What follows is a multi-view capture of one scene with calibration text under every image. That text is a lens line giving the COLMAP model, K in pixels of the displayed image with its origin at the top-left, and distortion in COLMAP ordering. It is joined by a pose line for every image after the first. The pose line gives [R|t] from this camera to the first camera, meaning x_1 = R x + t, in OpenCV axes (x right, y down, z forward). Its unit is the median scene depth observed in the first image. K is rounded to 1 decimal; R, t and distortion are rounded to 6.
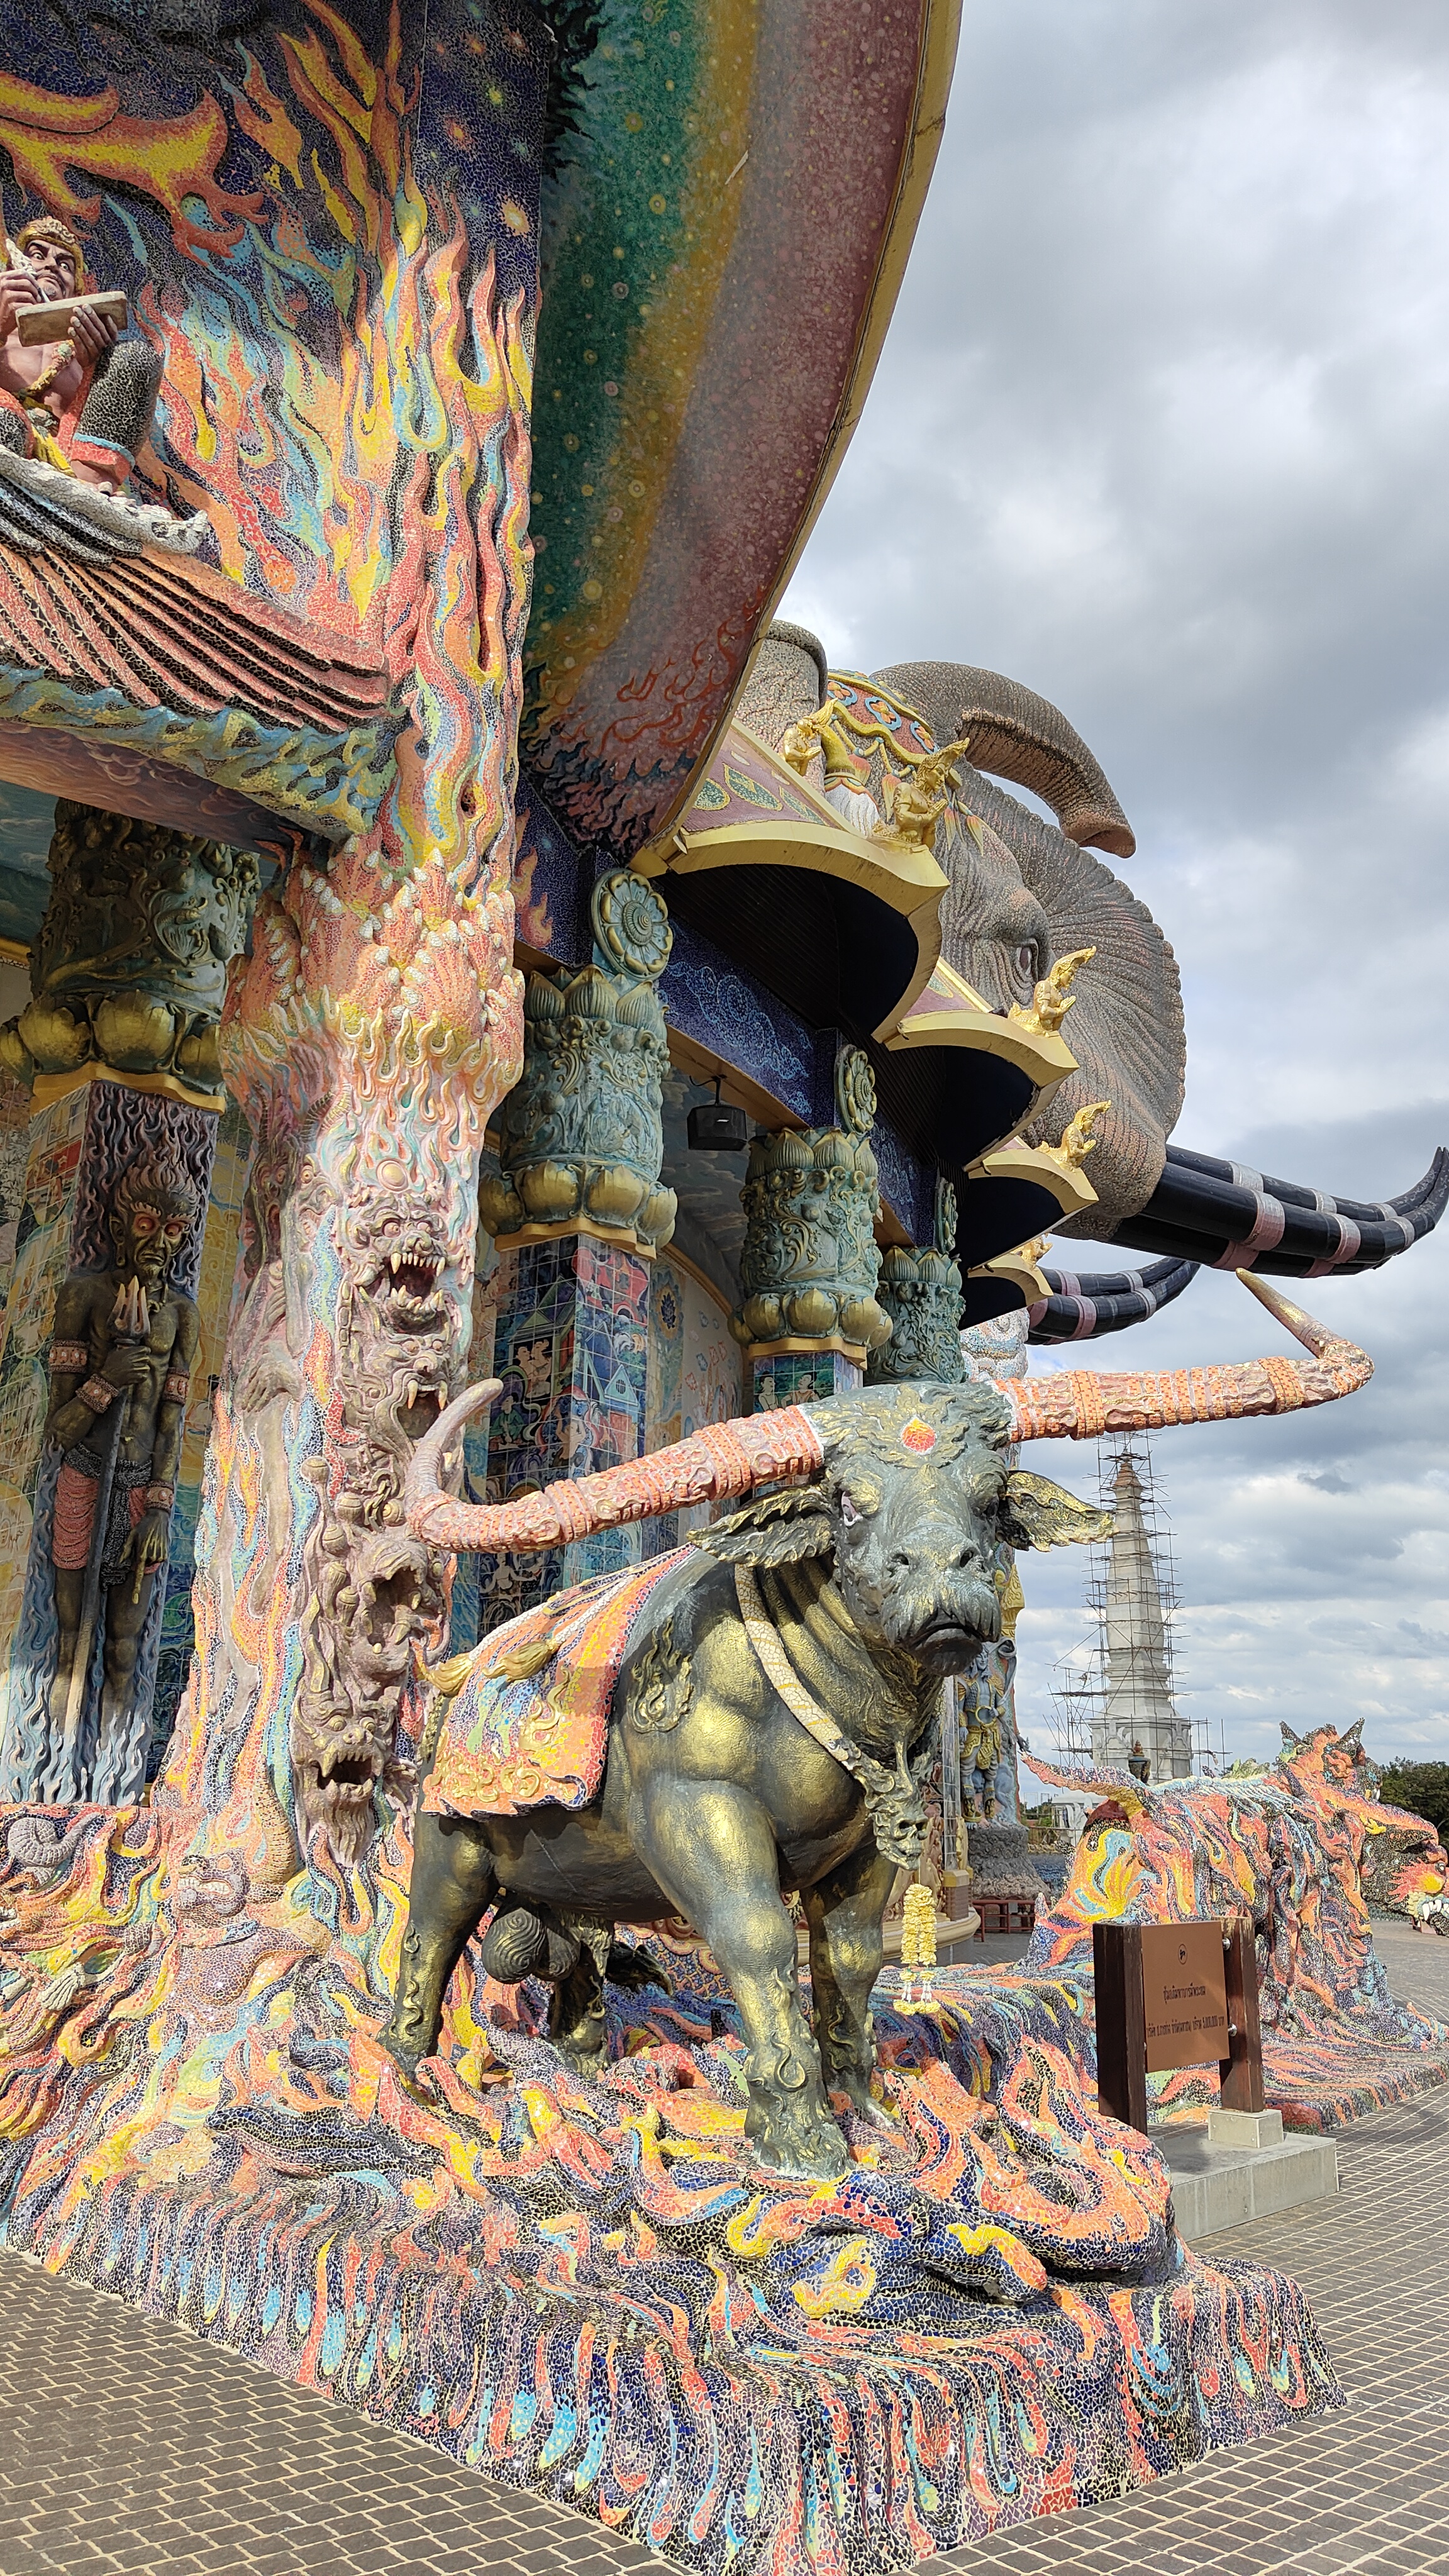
lens RADIAL K [[1864.9, 0, 724.5], [0, 1864.9, 1288.0], [0, 0, 1]] dist [0.010385, 0.003666]
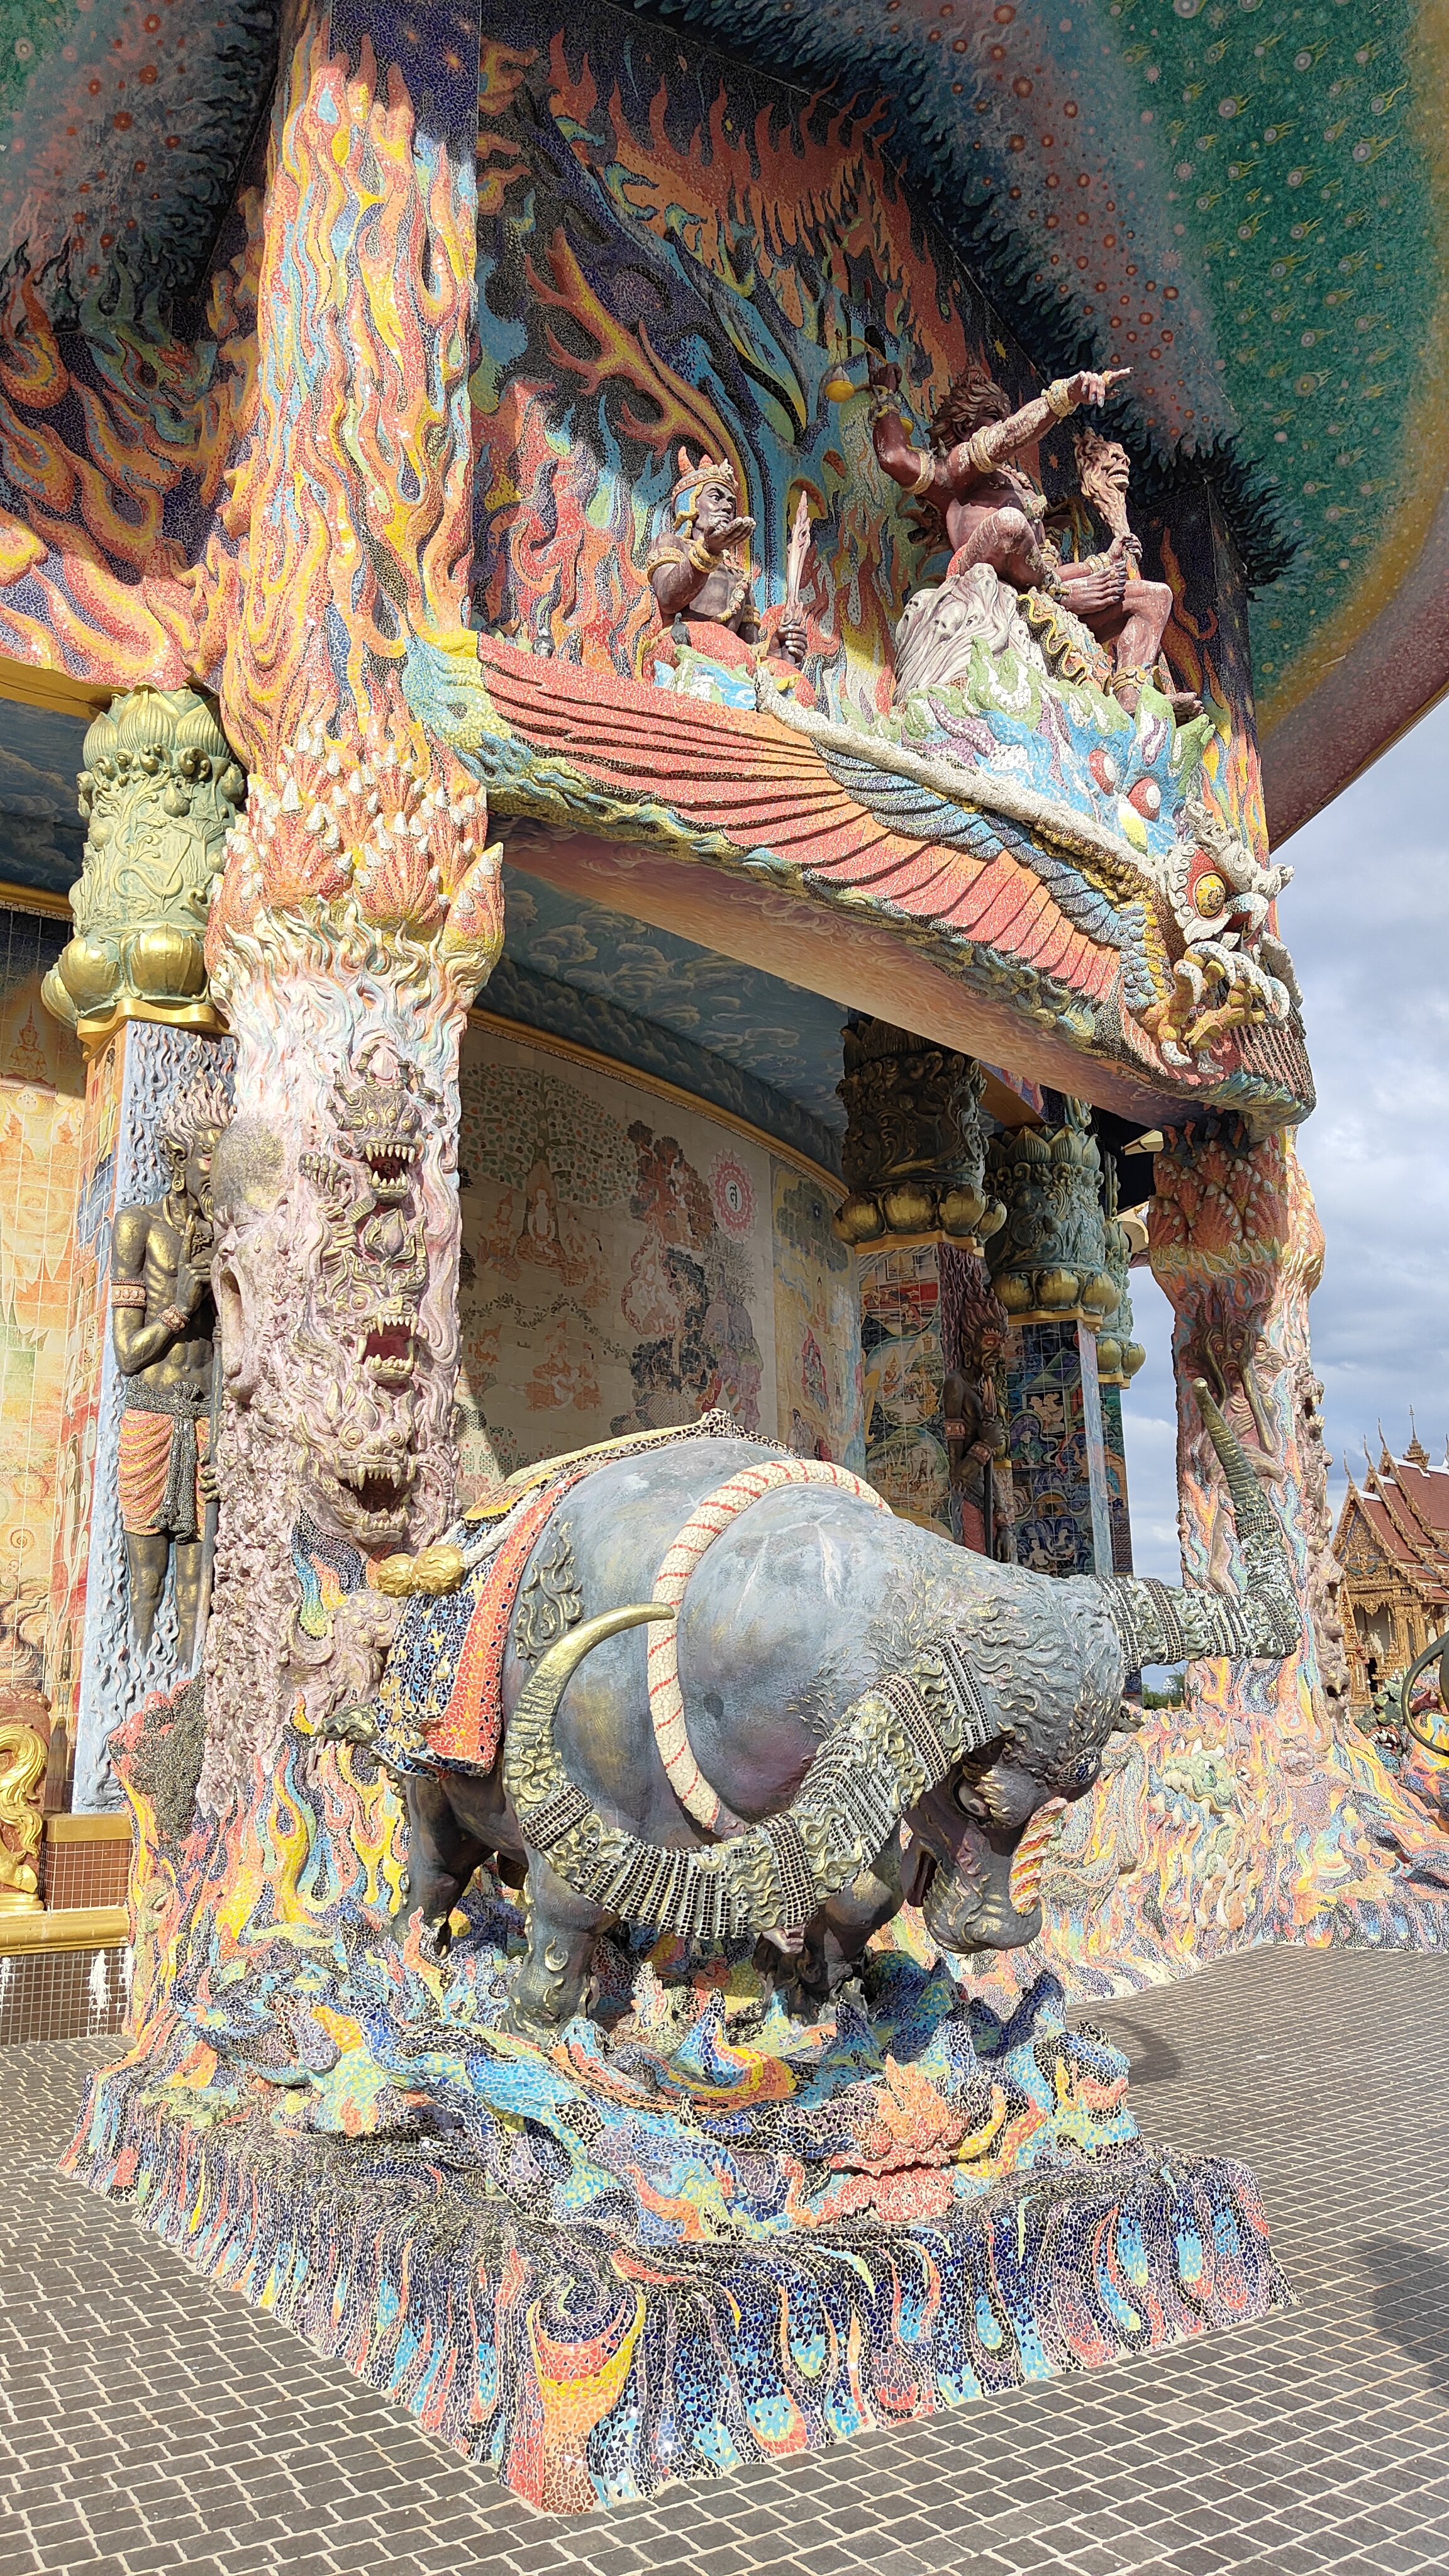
lens RADIAL K [[1802.0, 0, 742.4], [0, 1802.0, 1292.6], [0, 0, 1]] dist [0.006090, -0.001674]
pose [[0.979639, 0.027637, 0.198858, -0.615678], [-0.035920, 0.998626, 0.038168, -0.094582], [-0.197530, -0.044534, 0.979285, -0.313817]]
